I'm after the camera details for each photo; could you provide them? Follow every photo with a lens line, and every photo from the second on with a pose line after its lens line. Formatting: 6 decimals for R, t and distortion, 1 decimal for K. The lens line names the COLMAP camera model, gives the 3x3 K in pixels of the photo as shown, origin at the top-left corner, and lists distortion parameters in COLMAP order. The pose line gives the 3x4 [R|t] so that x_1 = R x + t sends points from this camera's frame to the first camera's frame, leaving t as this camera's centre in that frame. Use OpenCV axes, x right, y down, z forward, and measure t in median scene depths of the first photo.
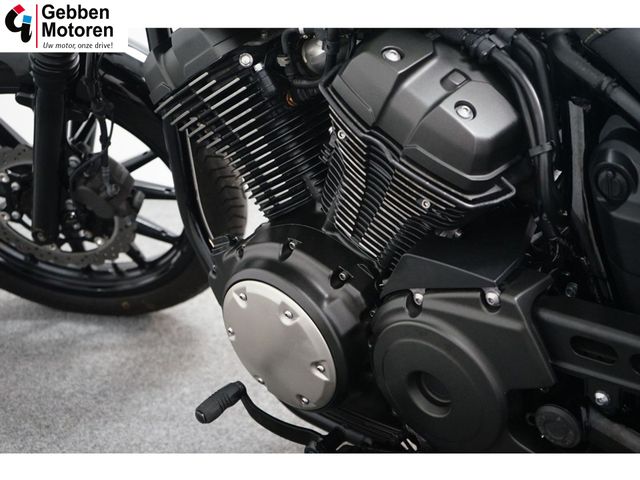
lens RADIAL K [[989.5, 0, 320.0], [0, 989.5, 240.0], [0, 0, 1]] dist [-0.099774, 0.032466]
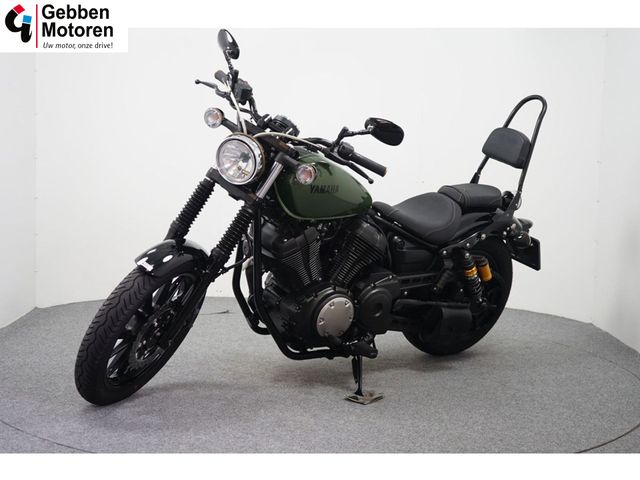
lens RADIAL K [[989.5, 0, 320.0], [0, 989.5, 240.0], [0, 0, 1]] dist [-0.099774, 0.032466]
pose [[0.205796, -0.111931, 0.972172, -3.416886], [0.312525, 0.948931, 0.043098, -0.316814], [-0.927349, 0.294959, 0.230268, 0.218222]]
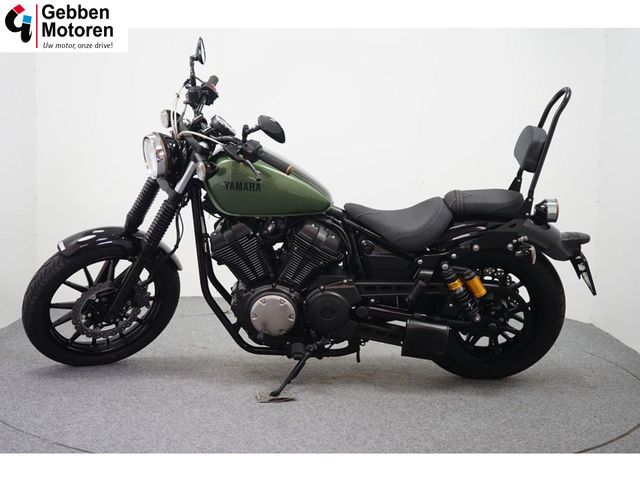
lens RADIAL K [[989.5, 0, 320.0], [0, 989.5, 240.0], [0, 0, 1]] dist [-0.099774, 0.032466]
pose [[0.751922, -0.070352, 0.655487, -2.197309], [0.213541, 0.966675, -0.141206, 0.383153], [-0.623709, 0.246149, 0.741888, -1.717730]]
